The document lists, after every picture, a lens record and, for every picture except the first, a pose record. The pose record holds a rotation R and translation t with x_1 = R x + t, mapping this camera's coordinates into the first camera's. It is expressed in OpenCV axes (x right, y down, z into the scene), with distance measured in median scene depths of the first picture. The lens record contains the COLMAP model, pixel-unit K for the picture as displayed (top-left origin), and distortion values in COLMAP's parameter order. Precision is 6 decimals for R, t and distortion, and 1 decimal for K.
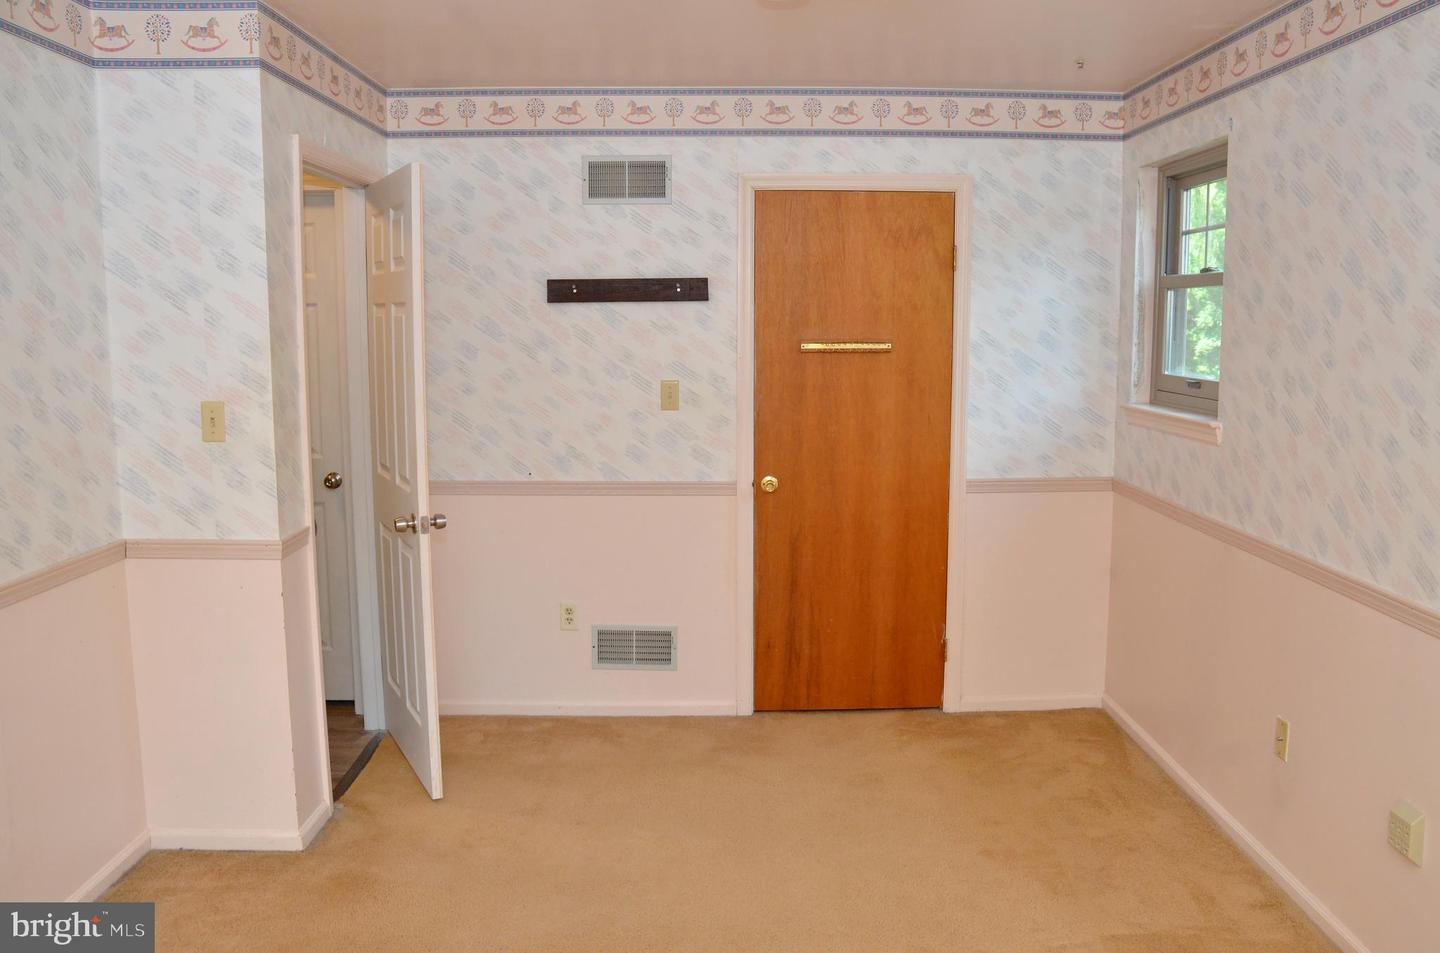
lens RADIAL K [[1174.2, 0, 720.0], [0, 1174.2, 476.5], [0, 0, 1]] dist [-0.162759, 0.158942]
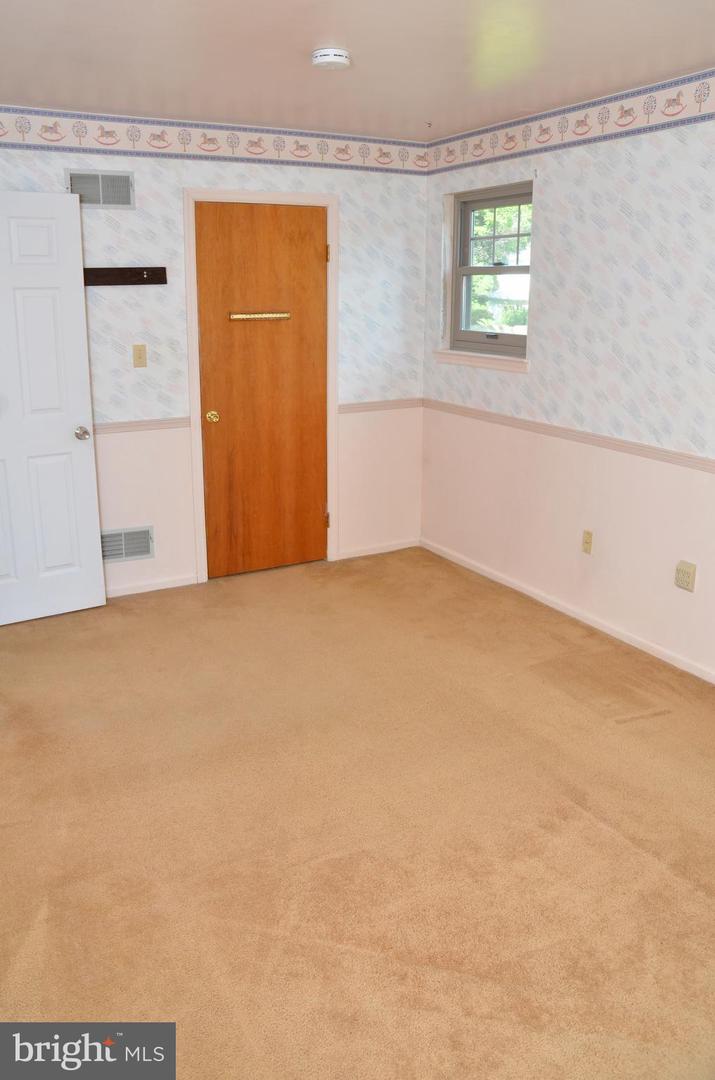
lens RADIAL K [[849.5, 0, 357.5], [0, 849.5, 540.0], [0, 0, 1]] dist [-0.180572, 0.185819]
pose [[0.888054, -0.129478, 0.441129, -0.276795], [0.060687, 0.984140, 0.166688, -0.005908], [-0.455716, -0.121257, 0.881828, 0.017121]]
